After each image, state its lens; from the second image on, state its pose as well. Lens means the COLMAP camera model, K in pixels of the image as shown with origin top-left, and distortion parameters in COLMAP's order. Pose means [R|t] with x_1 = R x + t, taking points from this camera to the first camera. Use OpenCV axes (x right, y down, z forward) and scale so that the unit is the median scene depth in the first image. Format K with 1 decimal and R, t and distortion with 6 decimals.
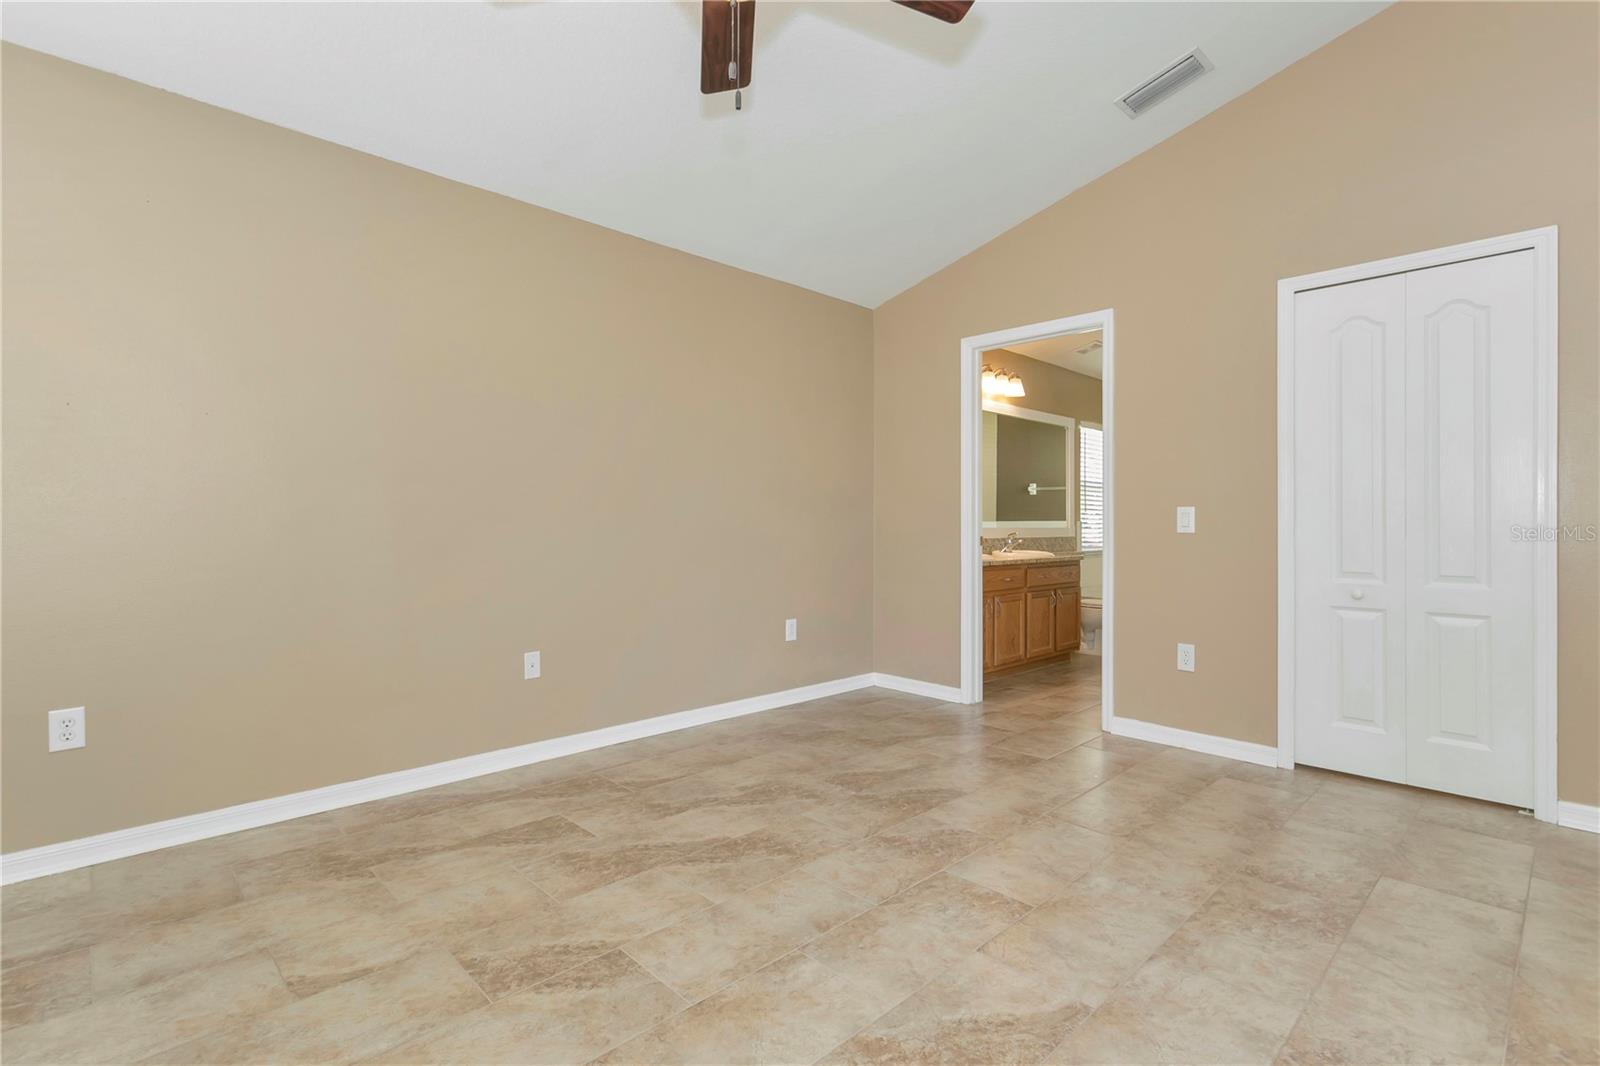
lens RADIAL K [[766.9, 0, 800.7], [0, 766.9, 523.0], [0, 0, 1]] dist [0.006131, 0.001339]
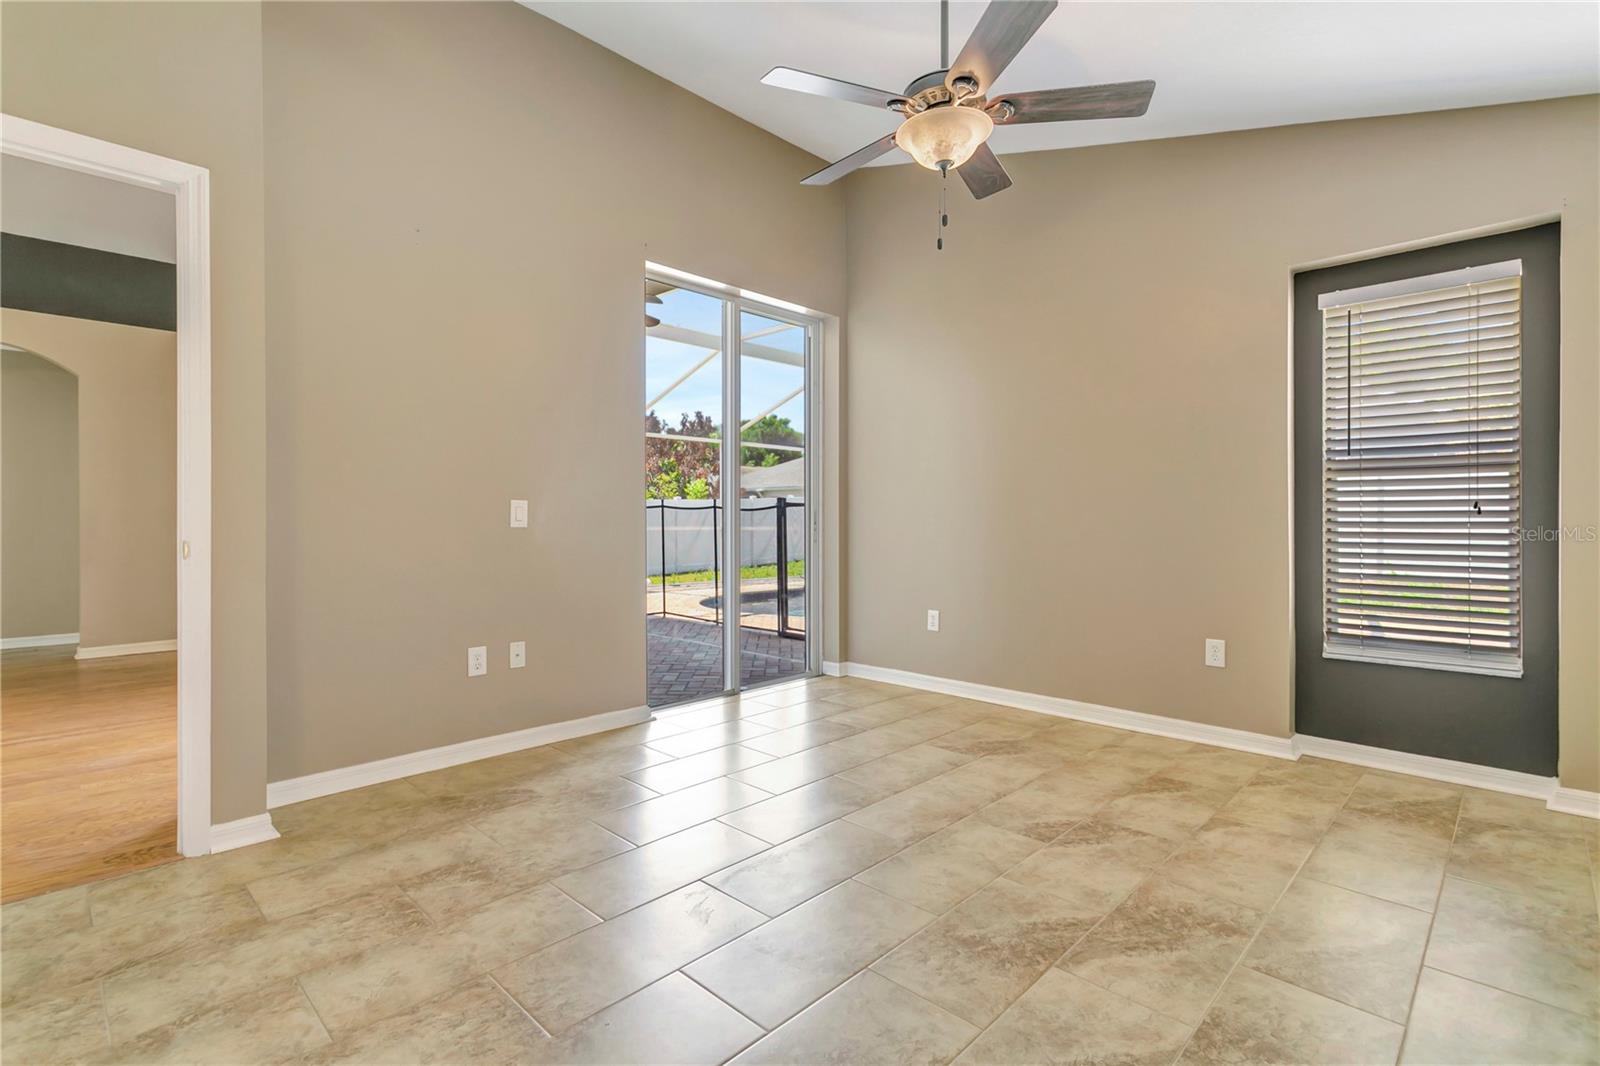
lens RADIAL K [[766.9, 0, 800.8], [0, 766.9, 529.9], [0, 0, 1]] dist [0.006131, 0.001339]
pose [[-0.999491, 0.001326, -0.031878, 0.194954], [0.000922, 0.999919, 0.012682, 0.005177], [0.031892, 0.012646, -0.999411, 2.008595]]
